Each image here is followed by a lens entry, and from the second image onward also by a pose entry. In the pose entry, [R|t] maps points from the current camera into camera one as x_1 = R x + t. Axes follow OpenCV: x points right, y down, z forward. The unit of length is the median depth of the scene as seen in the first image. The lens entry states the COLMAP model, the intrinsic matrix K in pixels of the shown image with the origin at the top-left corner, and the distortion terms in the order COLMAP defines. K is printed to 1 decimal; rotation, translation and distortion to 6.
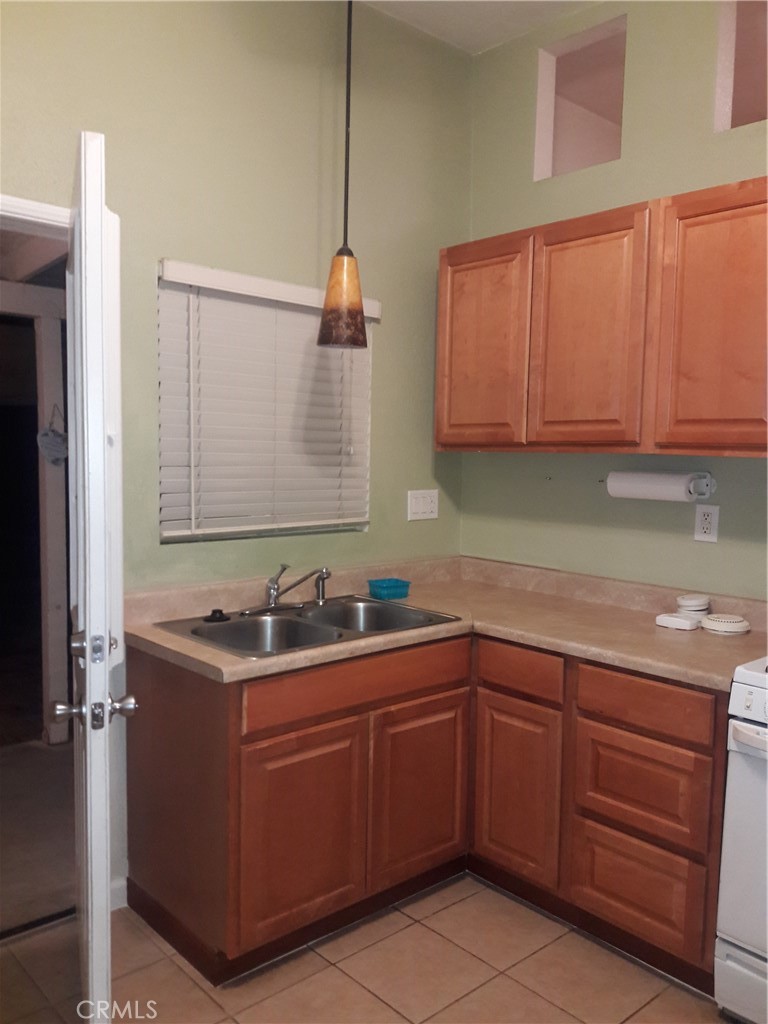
lens RADIAL K [[832.4, 0, 384.0], [0, 832.4, 512.0], [0, 0, 1]] dist [0.187636, -0.415200]
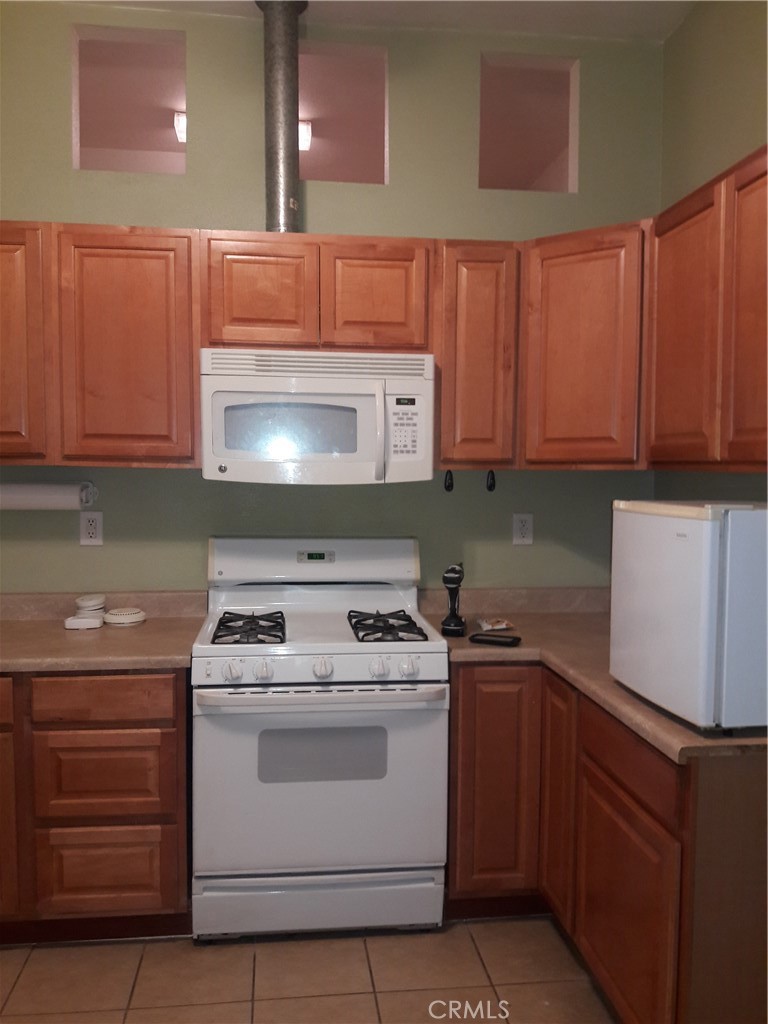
lens RADIAL K [[828.1, 0, 376.7], [0, 828.1, 515.8], [0, 0, 1]] dist [0.157308, -0.392403]
pose [[0.578412, -0.063463, 0.813272, -0.297833], [0.065383, 0.997368, 0.031328, -0.013724], [-0.813120, 0.035054, 0.581039, 0.082677]]
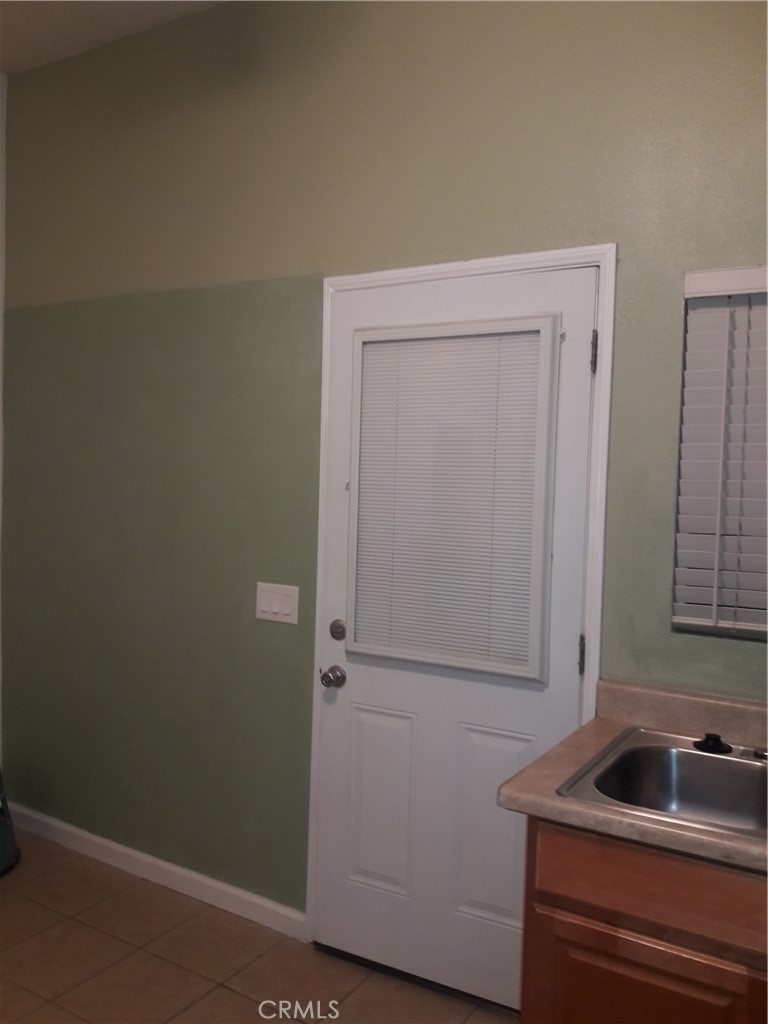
lens RADIAL K [[842.0, 0, 386.6], [0, 842.0, 518.7], [0, 0, 1]] dist [-0.000450, -0.004747]
pose [[0.280704, 0.029296, -0.959347, 0.408258], [-0.096265, 0.995353, 0.002229, -0.042457], [0.954955, 0.091726, 0.282220, 0.513538]]
